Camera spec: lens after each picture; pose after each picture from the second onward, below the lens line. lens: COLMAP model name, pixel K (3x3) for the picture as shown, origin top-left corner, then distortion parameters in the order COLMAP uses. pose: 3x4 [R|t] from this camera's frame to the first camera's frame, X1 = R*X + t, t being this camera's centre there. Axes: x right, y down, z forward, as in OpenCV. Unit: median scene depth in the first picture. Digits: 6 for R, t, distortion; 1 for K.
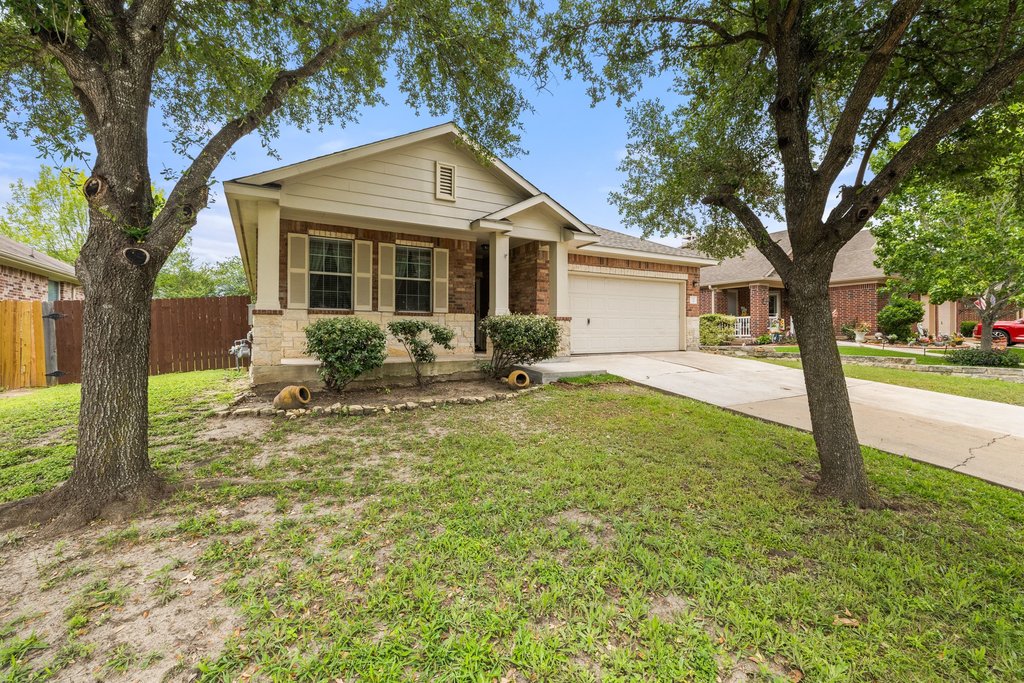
lens RADIAL K [[467.2, 0, 517.6], [0, 467.2, 335.7], [0, 0, 1]] dist [-0.001612, -0.000054]
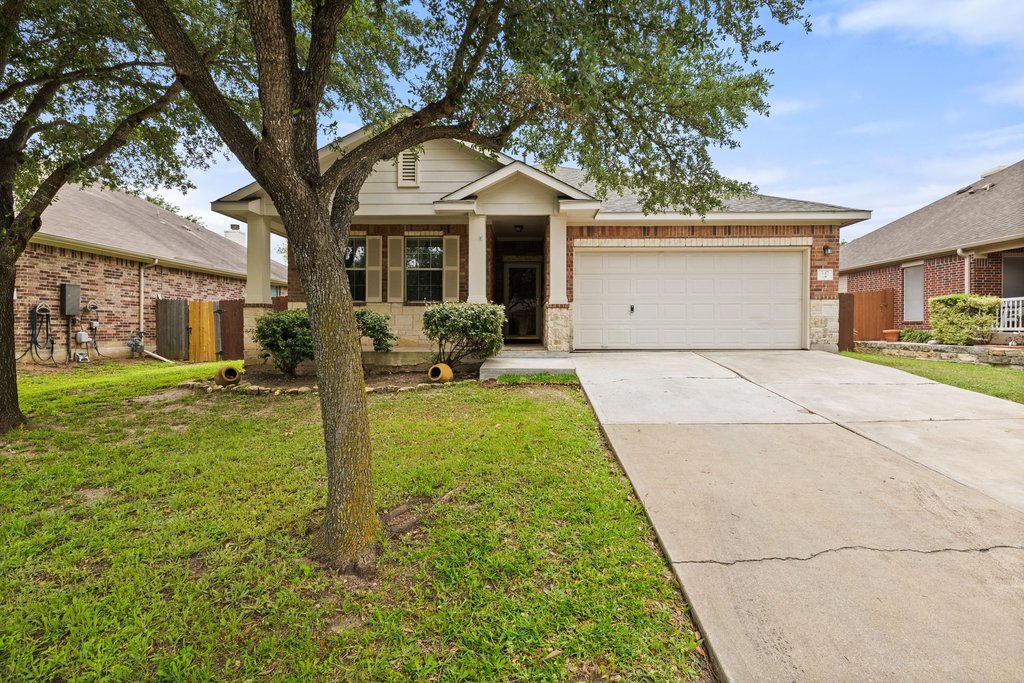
lens RADIAL K [[506.8, 0, 510.9], [0, 506.8, 338.6], [0, 0, 1]] dist [-0.008548, 0.001337]
pose [[0.840849, 0.014980, -0.541062, 0.511839], [-0.004628, 0.999779, 0.020488, 0.003689], [0.541250, -0.014723, 0.840733, 0.186983]]
